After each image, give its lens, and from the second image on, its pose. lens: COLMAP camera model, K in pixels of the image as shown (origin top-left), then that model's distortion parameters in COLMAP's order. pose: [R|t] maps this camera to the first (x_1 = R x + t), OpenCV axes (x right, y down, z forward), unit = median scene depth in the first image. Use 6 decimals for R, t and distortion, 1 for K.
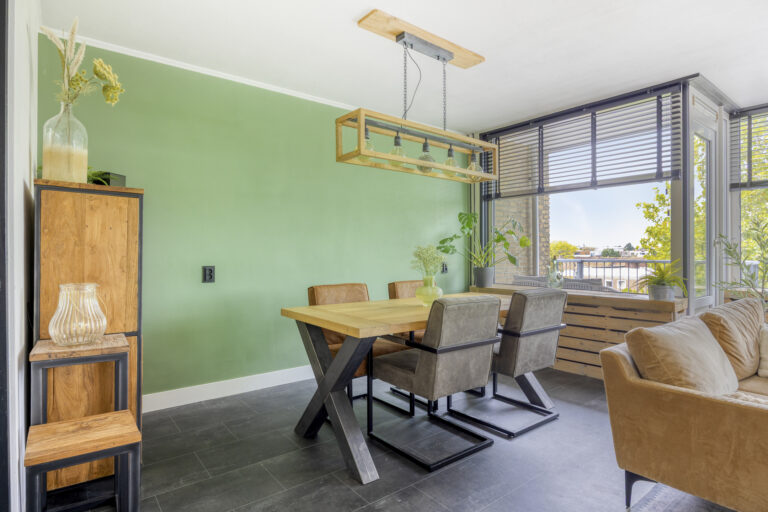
lens RADIAL K [[420.3, 0, 386.6], [0, 420.3, 252.4], [0, 0, 1]] dist [-0.000048, 0.000213]
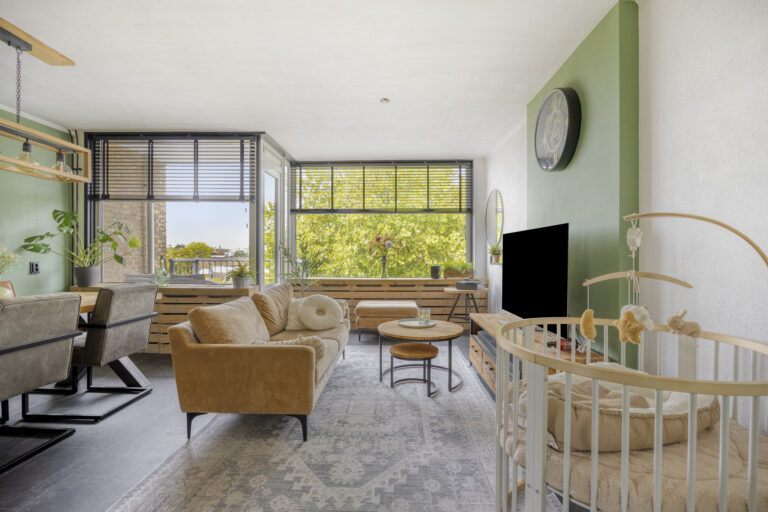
lens RADIAL K [[361.4, 0, 384.0], [0, 361.4, 256.0], [0, 0, 1]] dist [-0.004443, -0.000932]
pose [[0.647869, 0.004442, 0.761739, 0.048669], [-0.010306, 0.999943, 0.002934, -0.000277], [-0.761682, -0.009751, 0.647877, -0.130962]]
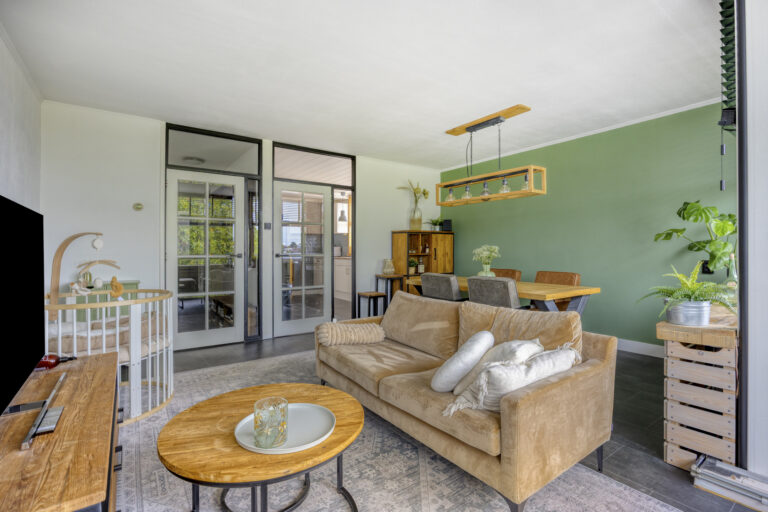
lens RADIAL K [[361.4, 0, 384.0], [0, 361.4, 256.0], [0, 0, 1]] dist [-0.004443, -0.000932]
pose [[-0.052110, 0.016732, -0.998501, 1.241808], [0.007101, 0.999841, 0.016384, -0.004364], [0.998616, -0.006236, -0.052220, 0.562875]]
